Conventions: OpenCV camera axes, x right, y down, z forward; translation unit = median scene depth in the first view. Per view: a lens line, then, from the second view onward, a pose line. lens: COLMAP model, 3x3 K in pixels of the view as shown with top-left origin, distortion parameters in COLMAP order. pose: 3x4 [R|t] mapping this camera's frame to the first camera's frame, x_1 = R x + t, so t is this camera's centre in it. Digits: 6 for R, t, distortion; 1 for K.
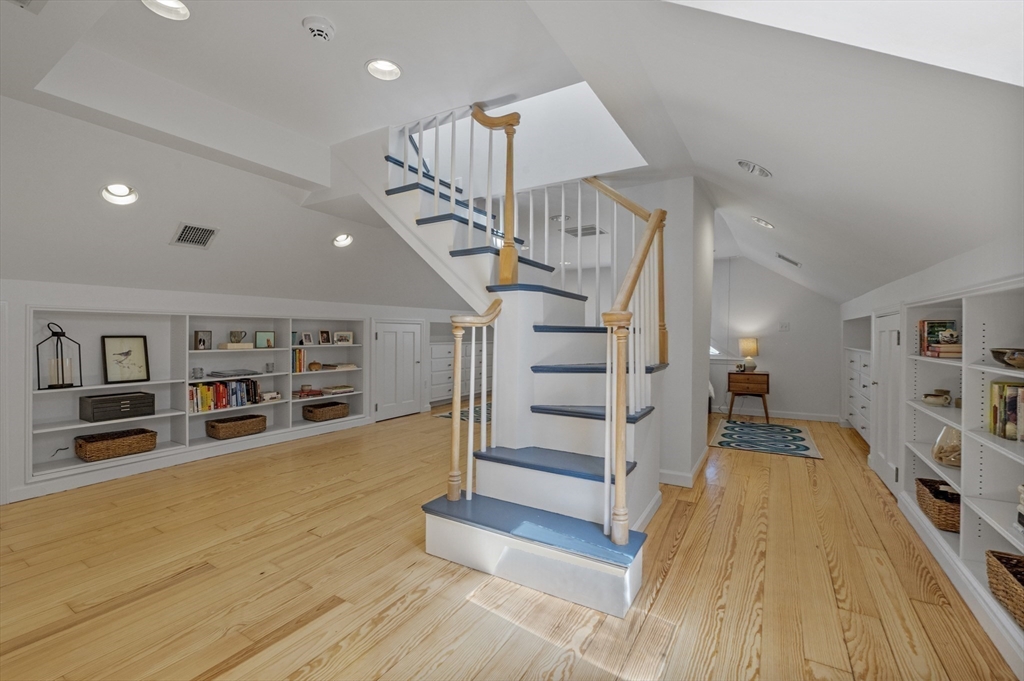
lens RADIAL K [[432.0, 0, 512.0], [0, 432.0, 340.5], [0, 0, 1]] dist [-0.011420, -0.000055]
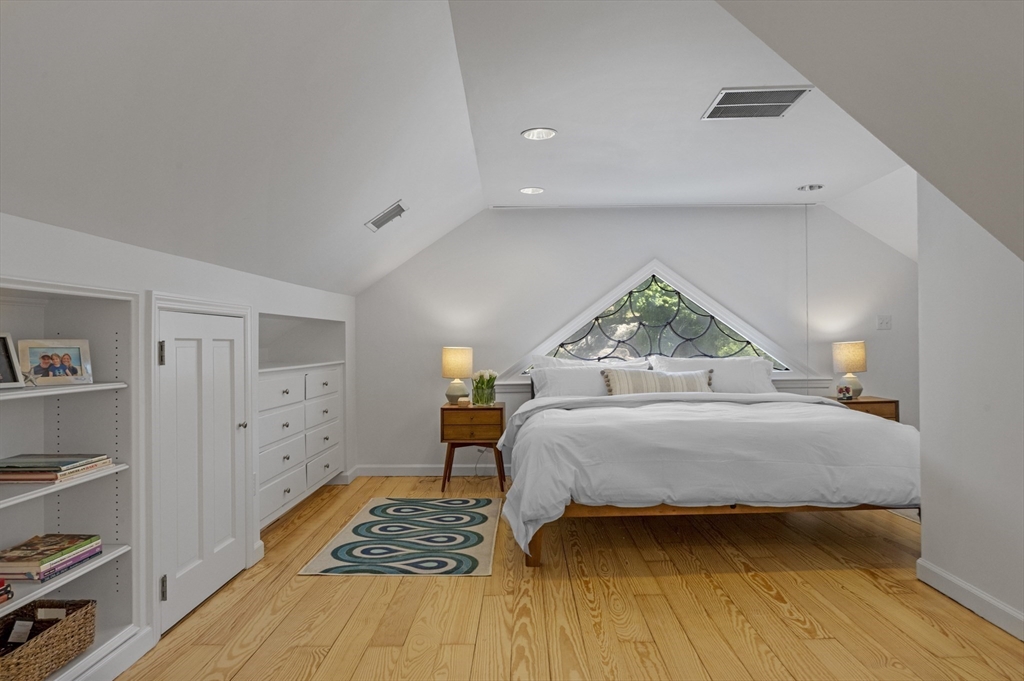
lens RADIAL K [[683.9, 0, 512.0], [0, 683.9, 340.5], [0, 0, 1]] dist [-0.005591, -0.001390]
pose [[0.855661, -0.013991, 0.517348, -0.713158], [0.026249, 0.999521, -0.016382, -0.009140], [-0.516871, 0.027597, 0.855618, 0.930570]]
